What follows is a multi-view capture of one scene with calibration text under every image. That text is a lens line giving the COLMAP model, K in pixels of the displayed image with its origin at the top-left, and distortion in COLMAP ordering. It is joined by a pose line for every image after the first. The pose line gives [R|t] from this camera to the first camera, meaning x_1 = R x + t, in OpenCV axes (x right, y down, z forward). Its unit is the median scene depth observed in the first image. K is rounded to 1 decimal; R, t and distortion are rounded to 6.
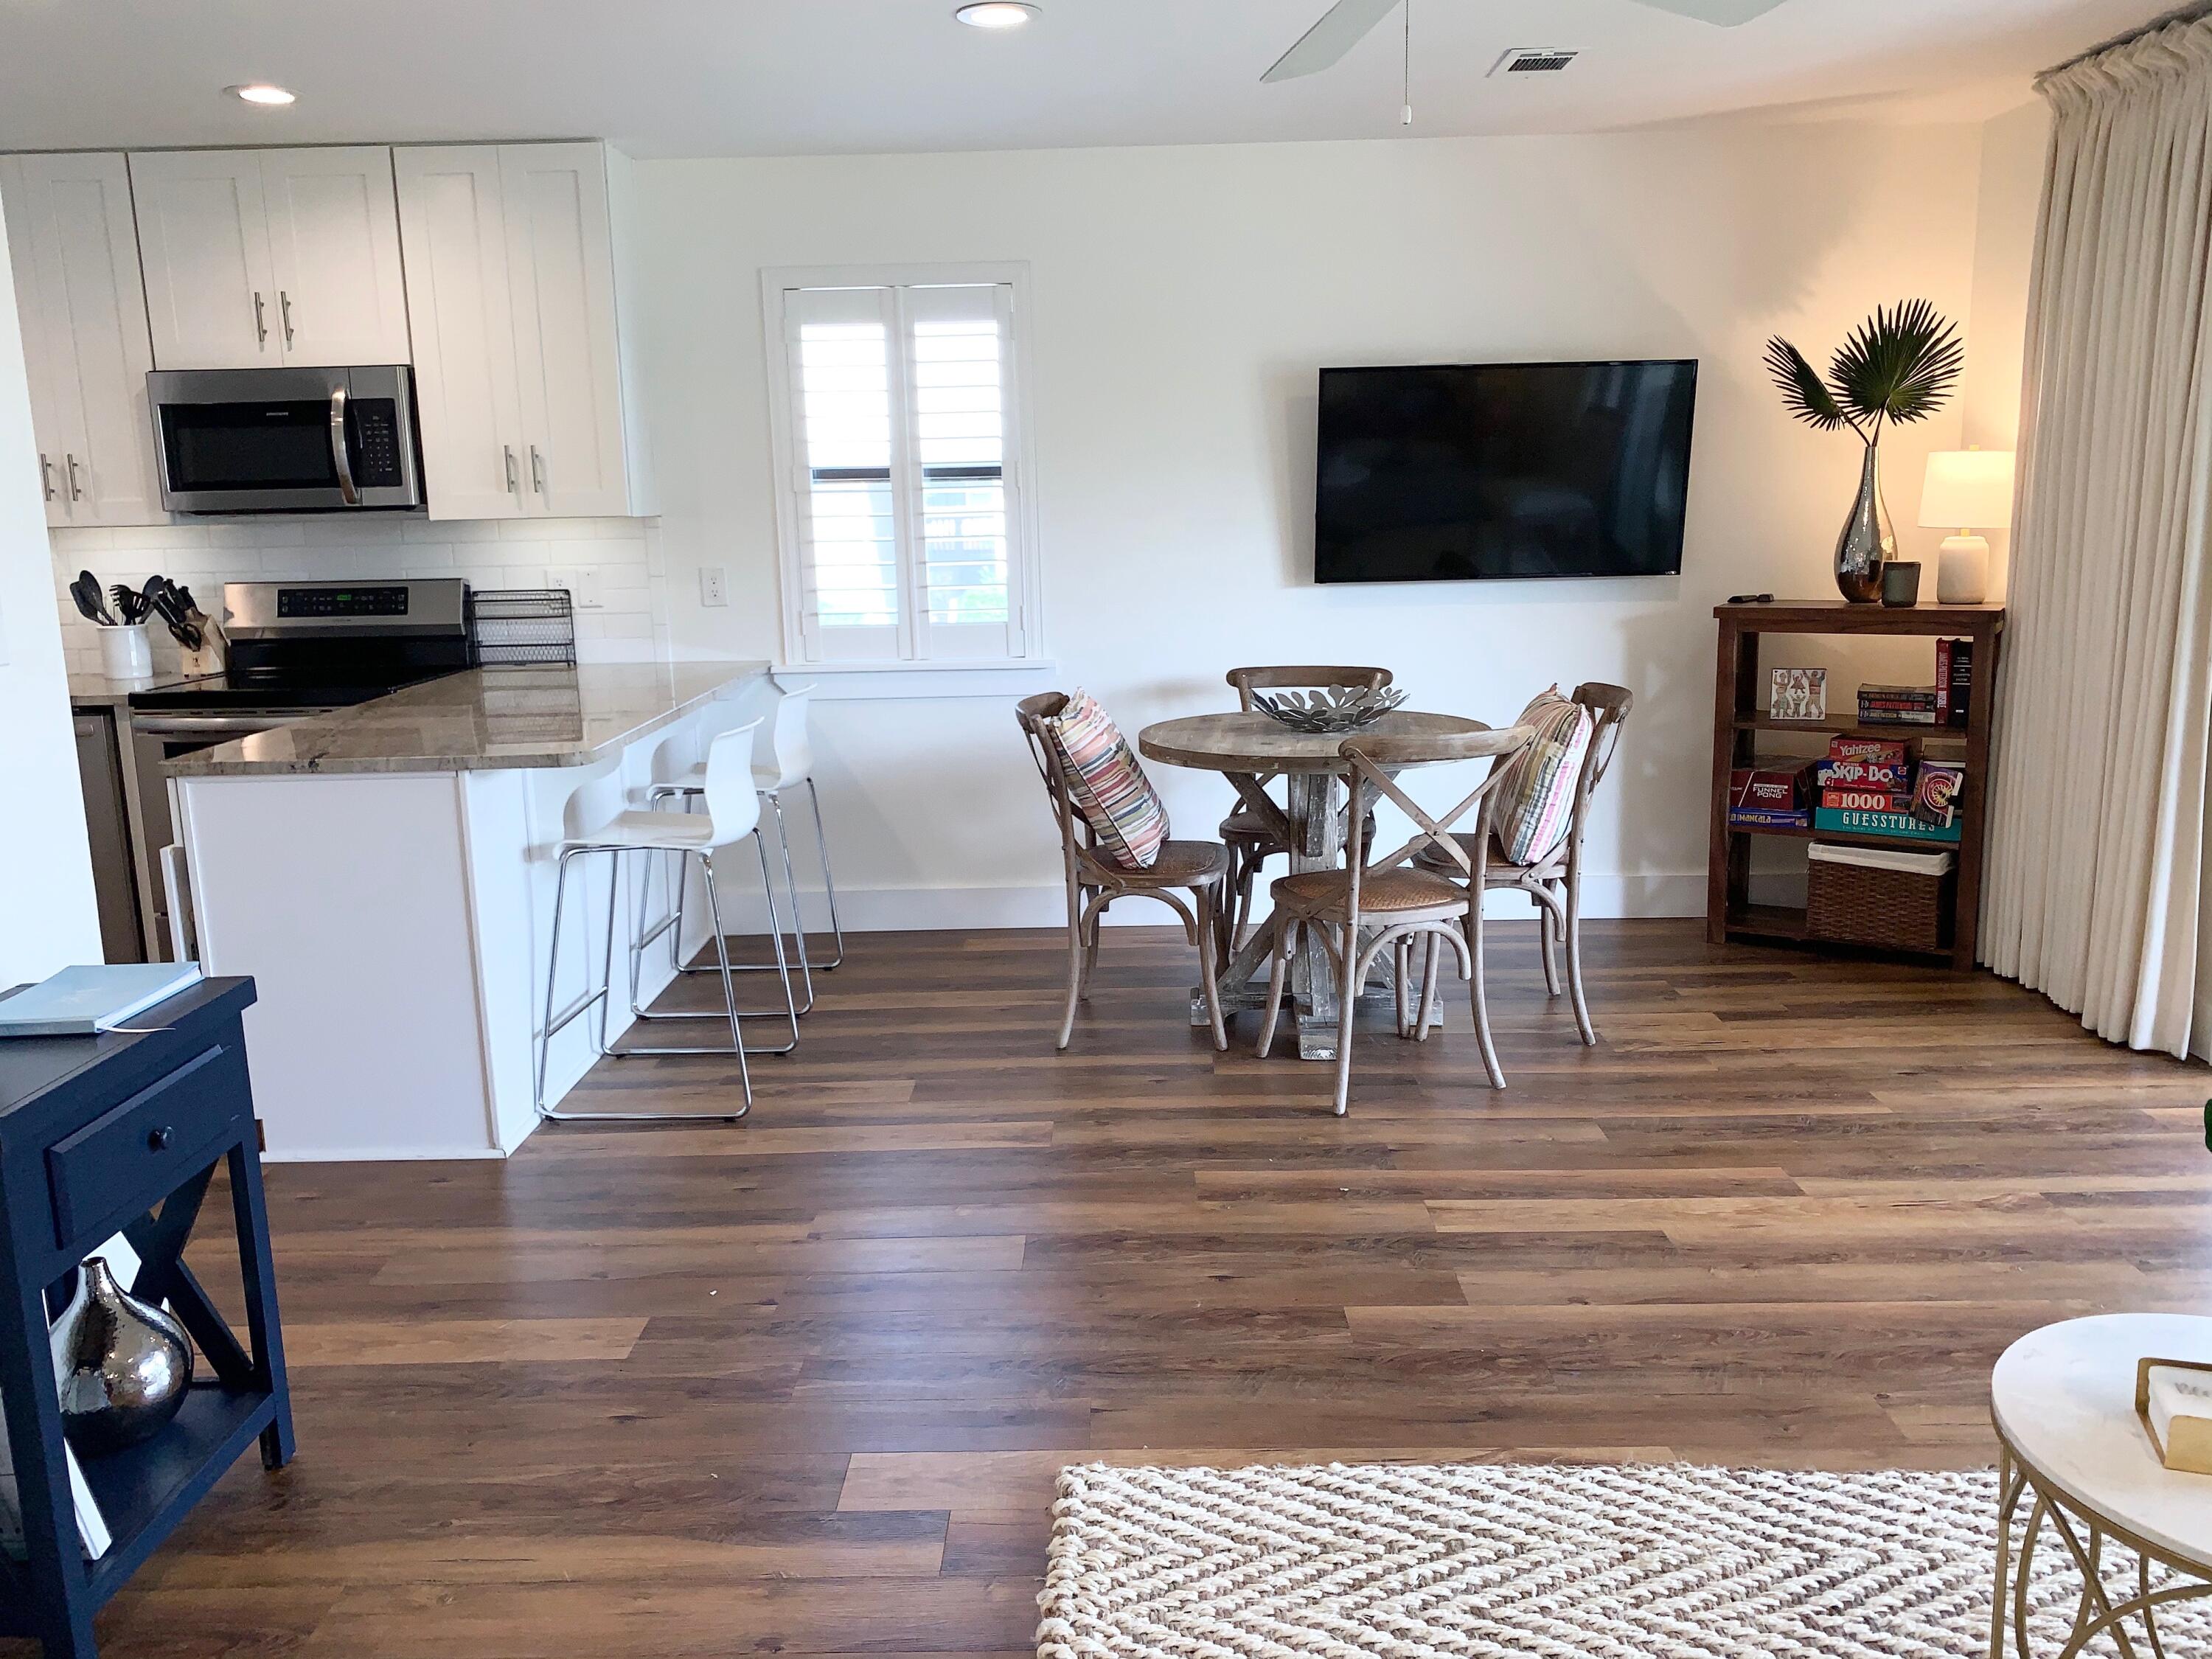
lens RADIAL K [[1669.4, 0, 1106.0], [0, 1669.4, 829.5], [0, 0, 1]] dist [-0.001657, -0.000552]
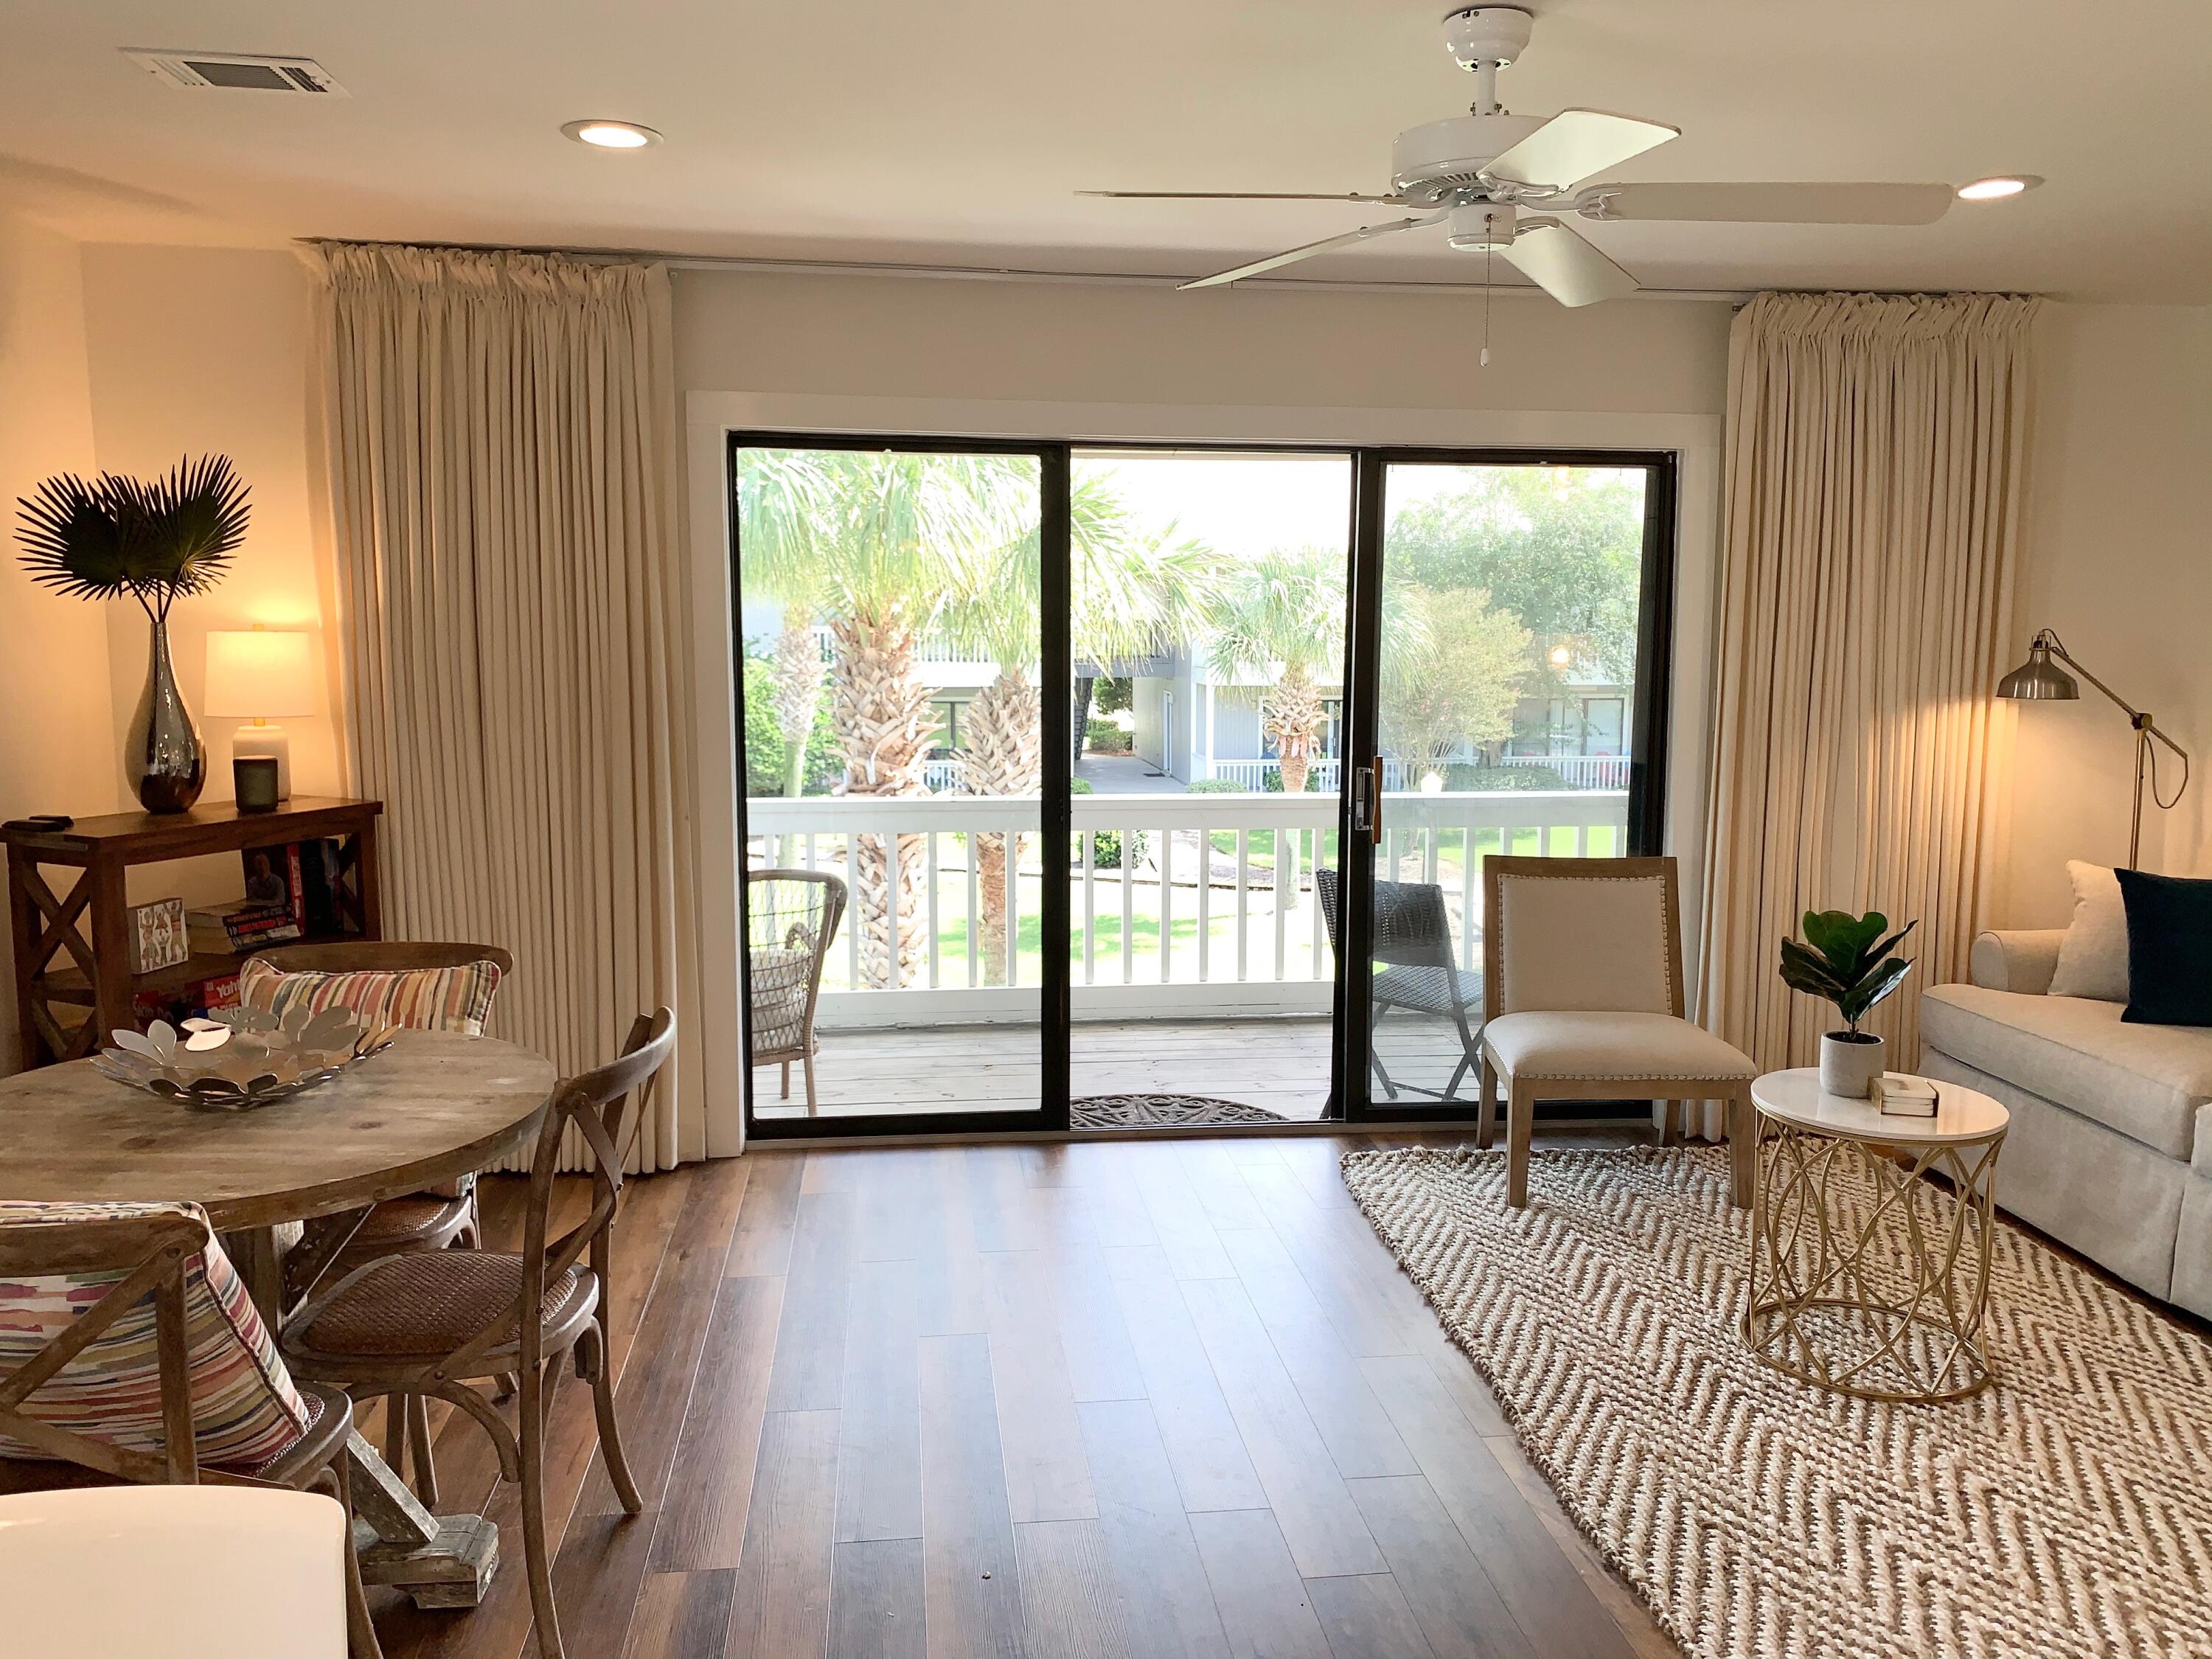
lens RADIAL K [[1689.2, 0, 1106.0], [0, 1689.2, 829.5], [0, 0, 1]] dist [0.001255, 0.001069]
pose [[-0.131266, -0.109155, 0.985319, -0.650778], [0.187211, 0.973306, 0.132765, -0.237390], [-0.973510, 0.201890, -0.107327, 1.013321]]
